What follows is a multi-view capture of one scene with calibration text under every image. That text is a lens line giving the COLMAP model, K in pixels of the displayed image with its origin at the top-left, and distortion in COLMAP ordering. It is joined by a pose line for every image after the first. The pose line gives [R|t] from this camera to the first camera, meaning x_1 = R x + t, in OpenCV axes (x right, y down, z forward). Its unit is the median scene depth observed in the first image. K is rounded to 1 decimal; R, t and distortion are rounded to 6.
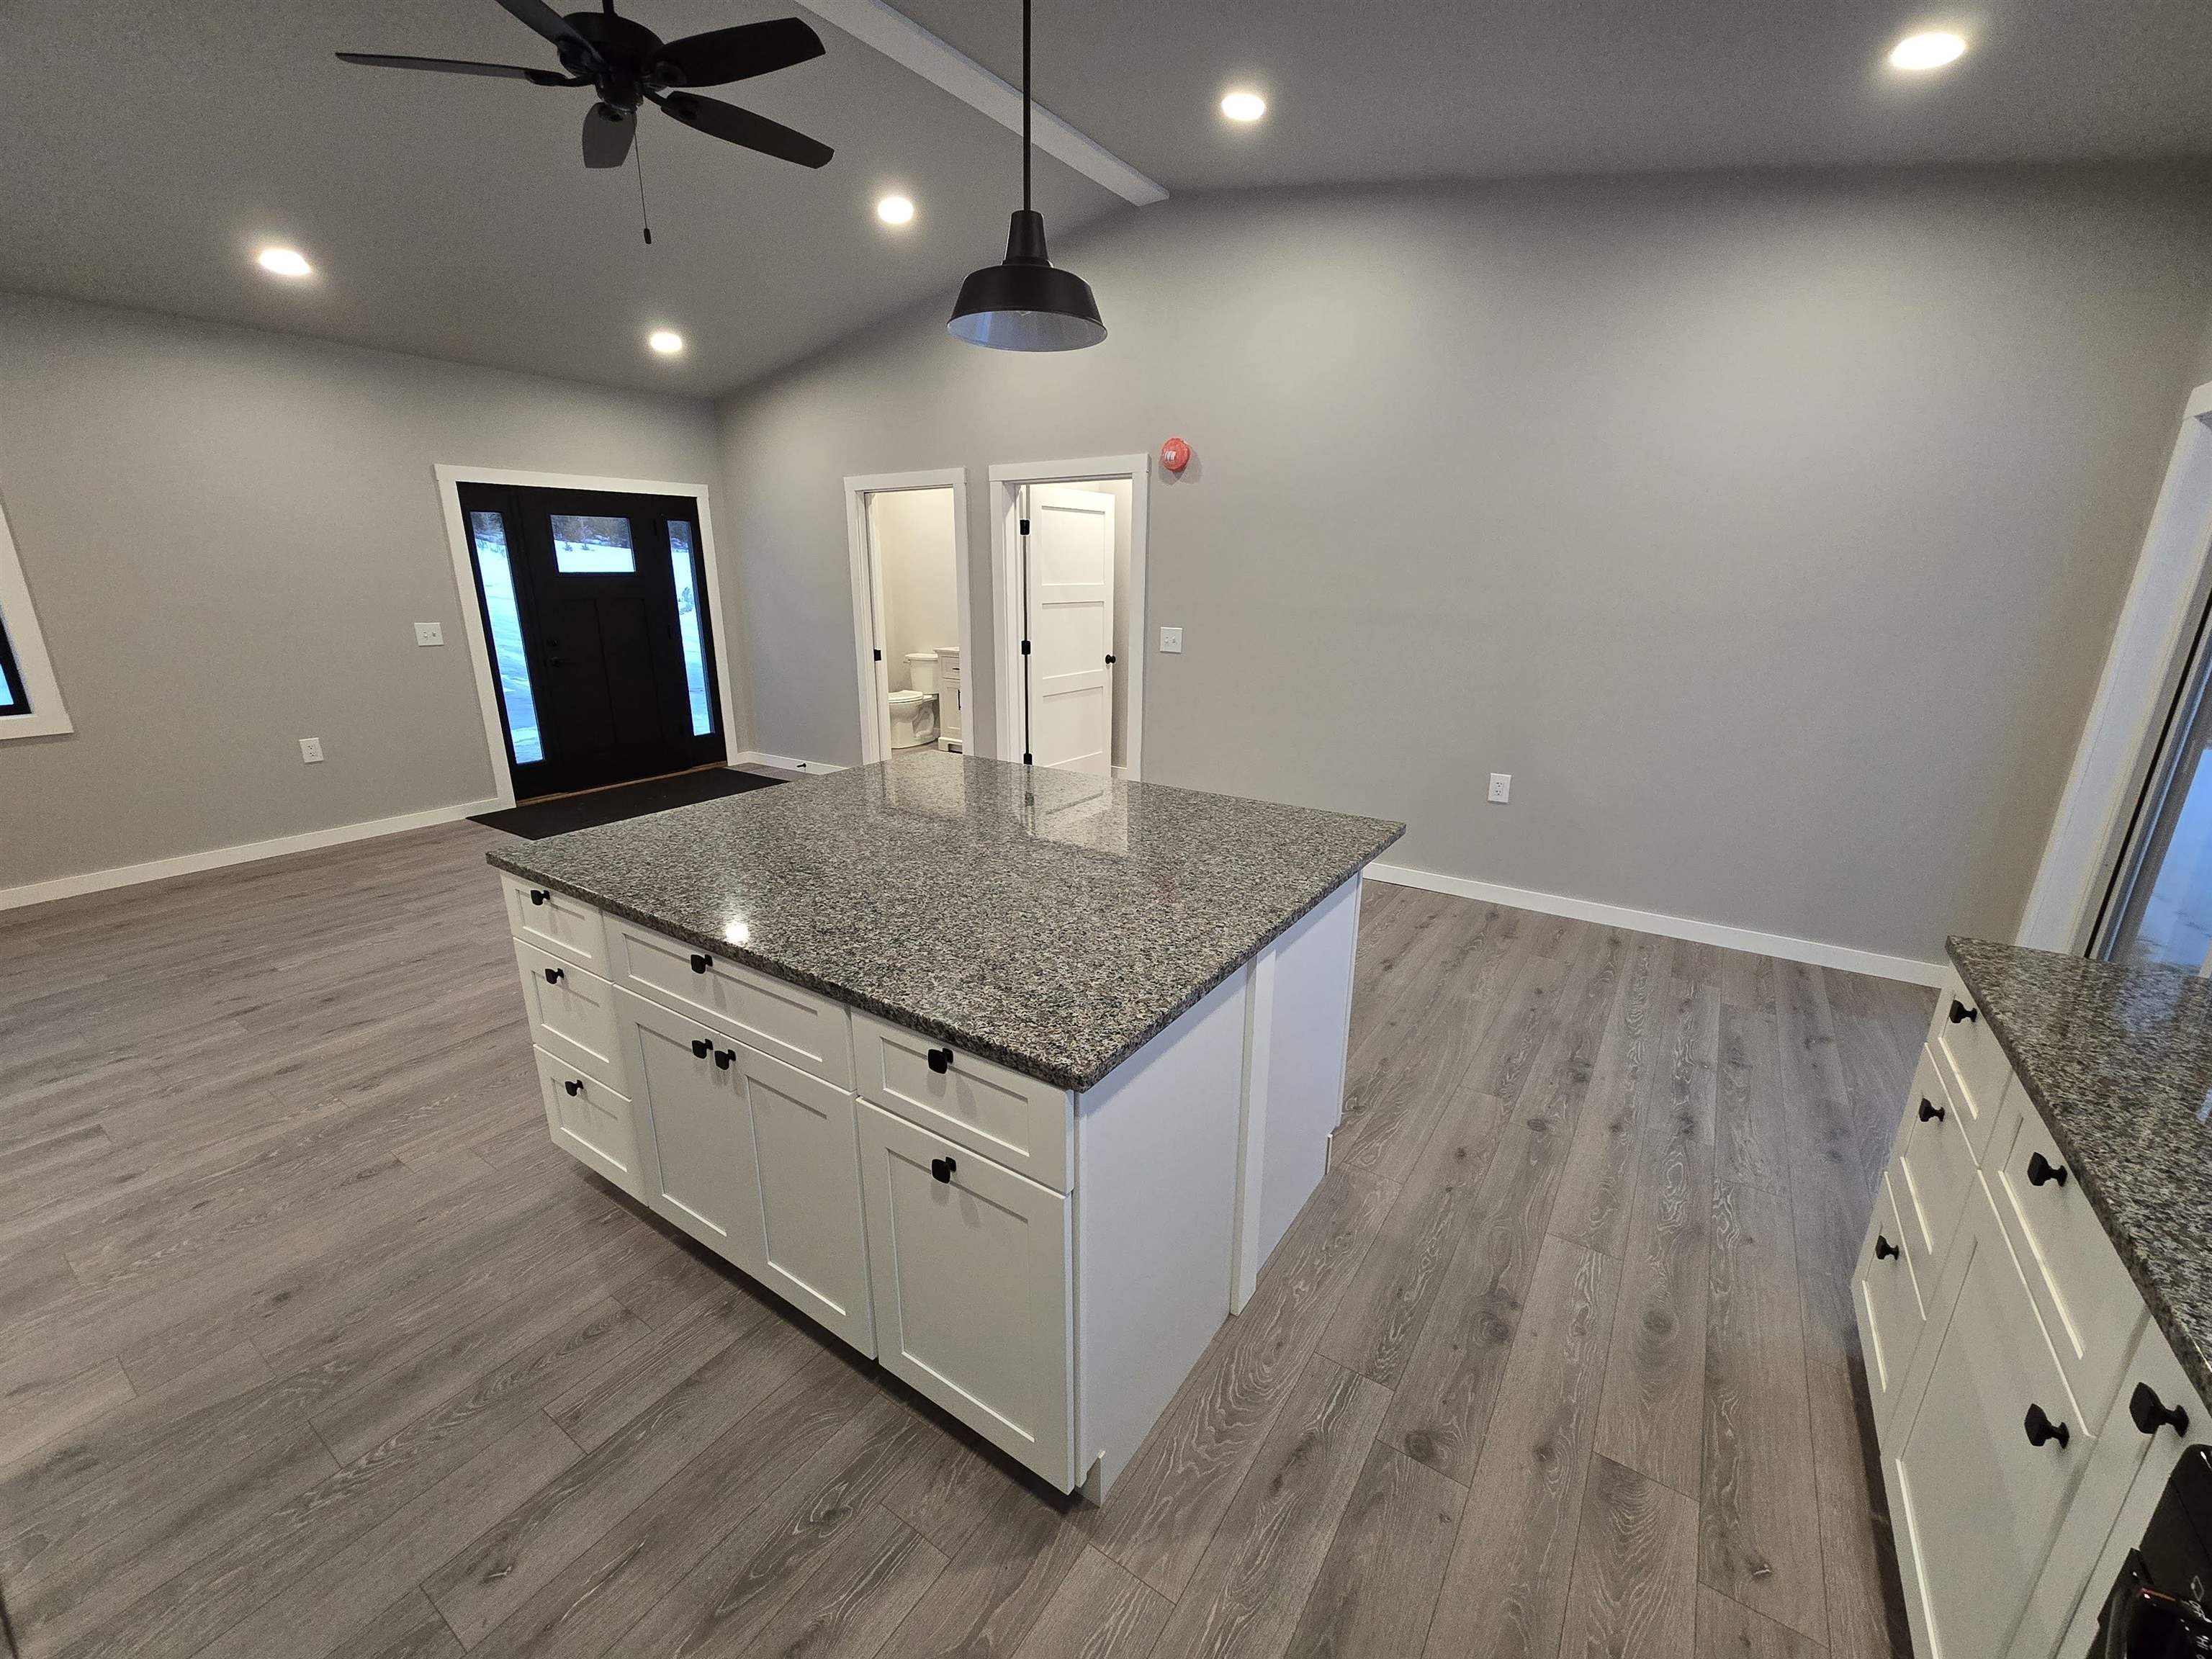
lens RADIAL K [[905.1, 0, 1101.8], [0, 905.1, 830.3], [0, 0, 1]] dist [-0.001733, 0.001294]
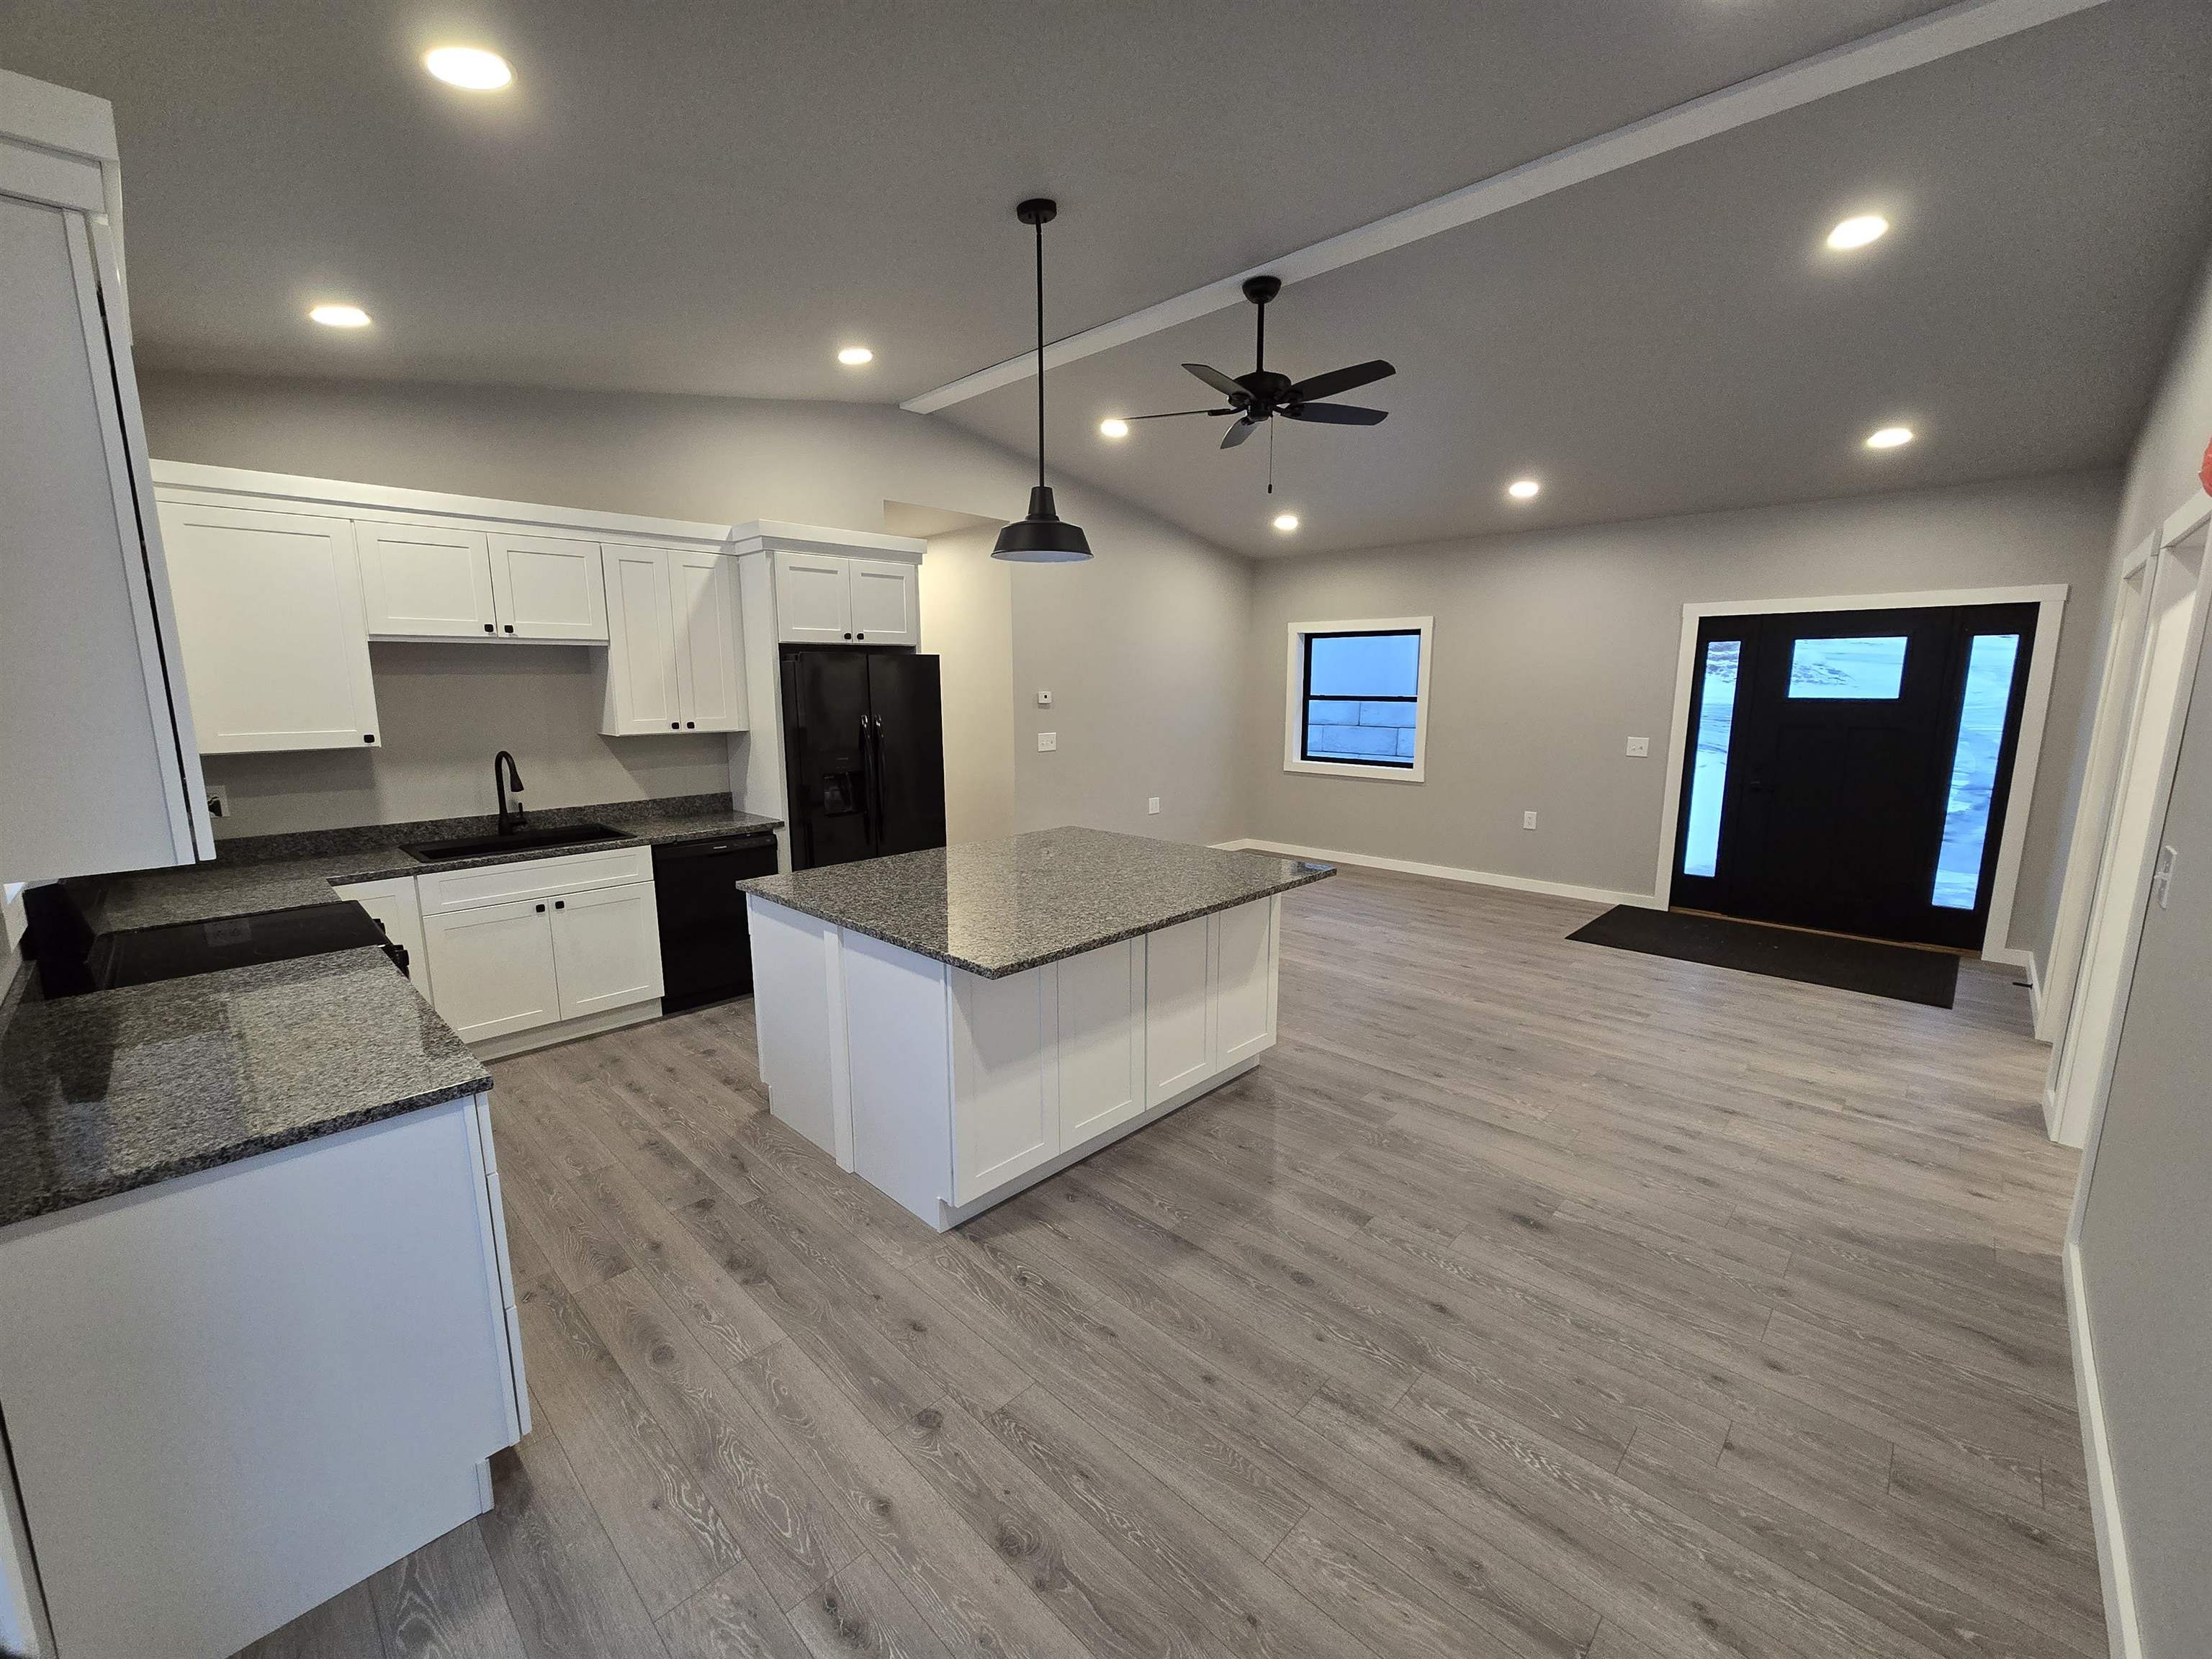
lens RADIAL K [[905.1, 0, 1098.7], [0, 905.1, 834.7], [0, 0, 1]] dist [-0.001733, 0.001294]
pose [[-0.178327, 0.164675, -0.970094, 0.581024], [-0.273558, 0.938732, 0.209638, -0.178066], [0.945180, 0.302762, -0.122353, 0.559159]]
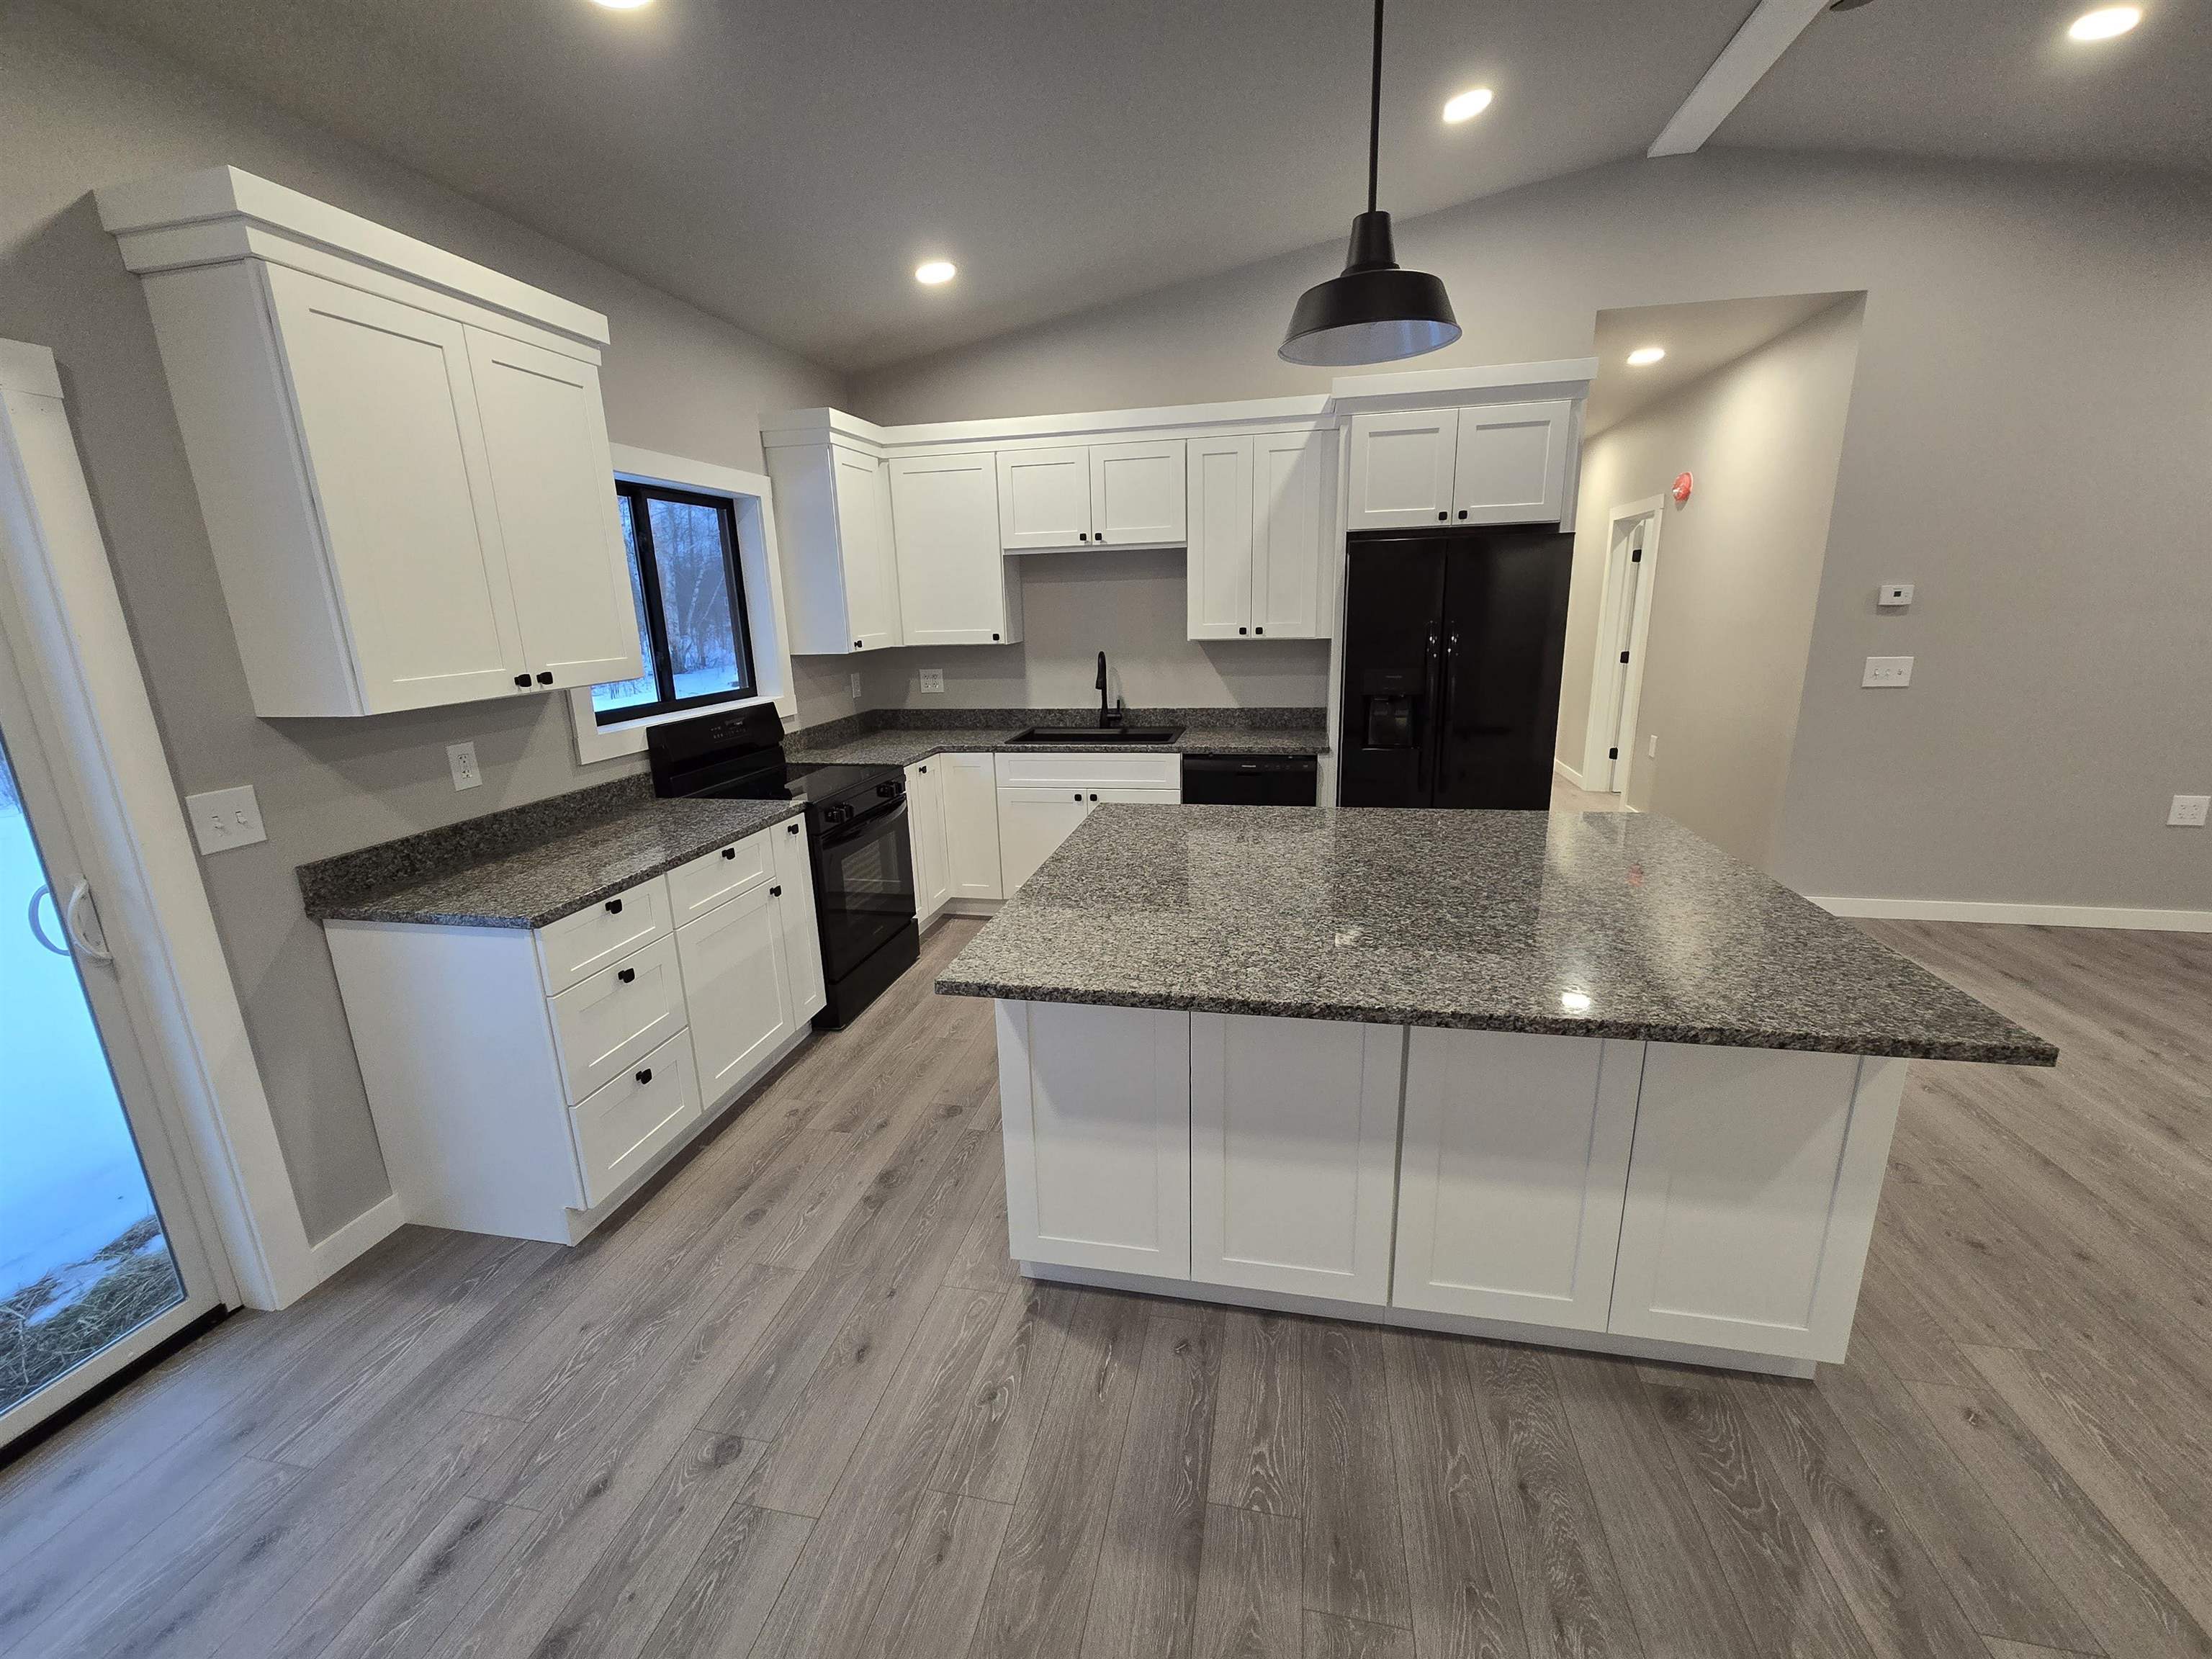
lens RADIAL K [[905.1, 0, 1099.7], [0, 905.1, 831.7], [0, 0, 1]] dist [-0.001733, 0.001294]
pose [[-0.926402, 0.113302, -0.359086, 0.214809], [-0.083365, 0.868271, 0.489036, -0.214590], [0.367193, 0.482979, -0.794922, 0.728811]]
